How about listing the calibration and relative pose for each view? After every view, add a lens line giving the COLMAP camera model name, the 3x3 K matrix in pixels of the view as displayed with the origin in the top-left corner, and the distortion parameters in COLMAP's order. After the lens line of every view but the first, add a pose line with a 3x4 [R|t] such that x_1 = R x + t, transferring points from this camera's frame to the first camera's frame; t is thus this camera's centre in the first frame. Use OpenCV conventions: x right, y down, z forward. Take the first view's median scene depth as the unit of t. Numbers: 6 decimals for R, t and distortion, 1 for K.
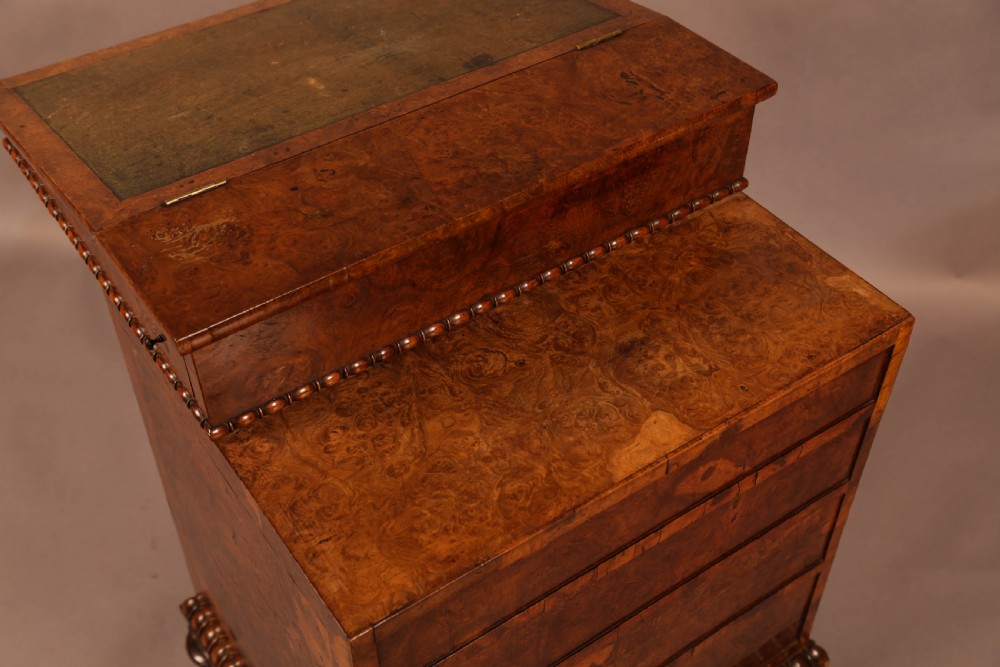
lens RADIAL K [[1130.5, 0, 489.2], [0, 1130.5, 367.5], [0, 0, 1]] dist [0.073651, 0.000000]
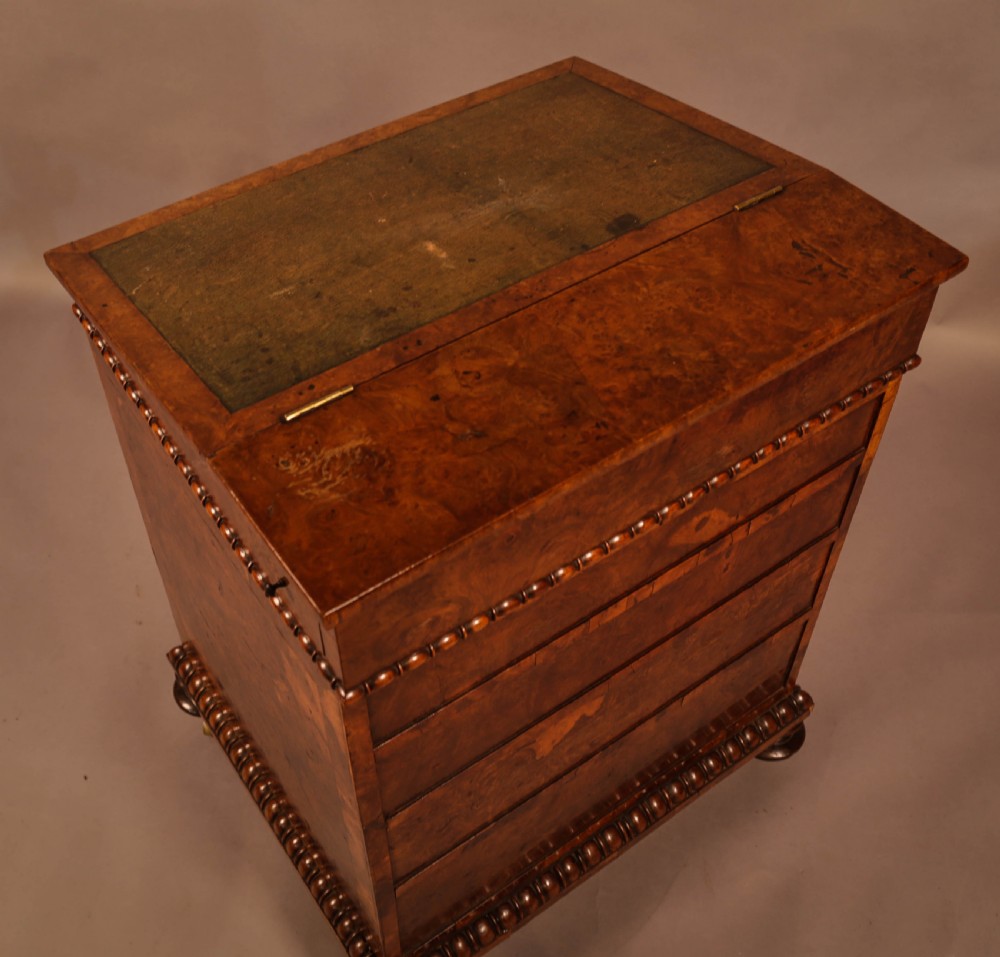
lens RADIAL K [[1152.5, 0, 476.5], [0, 1152.5, 424.8], [0, 0, 1]] dist [-0.096515, 0.000000]
pose [[0.999980, 0.000216, 0.006316, -0.125500], [-0.000319, 0.999867, 0.016310, -0.129919], [-0.006311, -0.016312, 0.999847, 0.126828]]
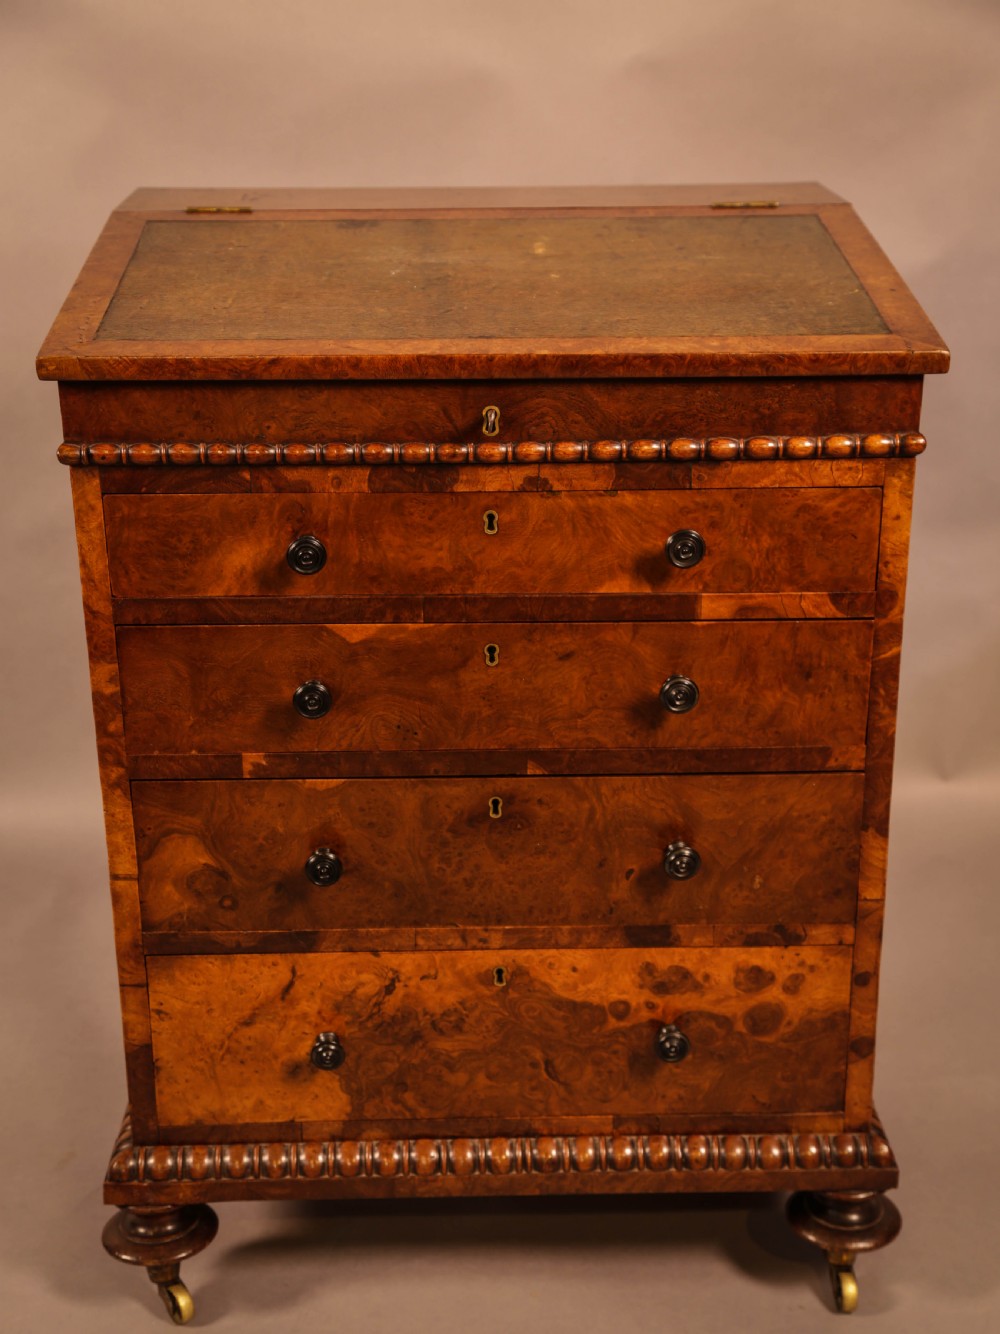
lens RADIAL K [[2000.5, 0, 521.0], [0, 2000.5, 788.6], [0, 0, 1]] dist [0.115752, 0.000000]
pose [[-0.843205, -0.195415, 0.500818, -0.911308], [0.391014, 0.416393, 0.820807, -1.240245], [-0.368935, 0.887936, -0.274695, 1.707249]]
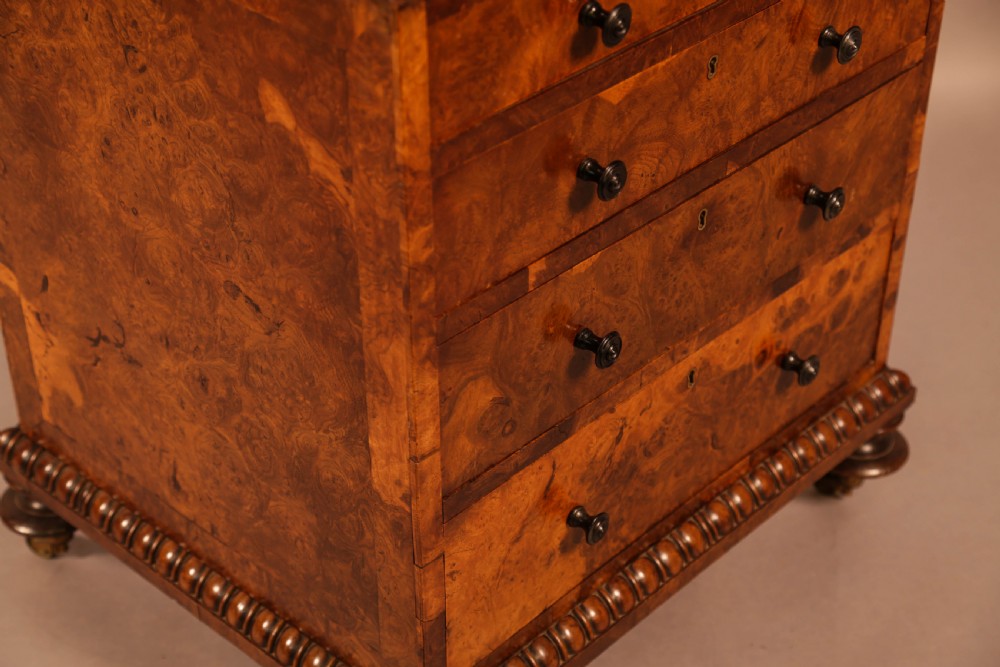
lens RADIAL K [[1778.6, 0, 497.0], [0, 1778.6, 332.7], [0, 0, 1]] dist [0.236294, 0.000000]
pose [[-0.976527, 0.132119, -0.170115, 0.100359], [-0.144988, 0.180869, 0.972761, -1.227483], [0.159289, 0.974593, -0.157468, 1.588306]]
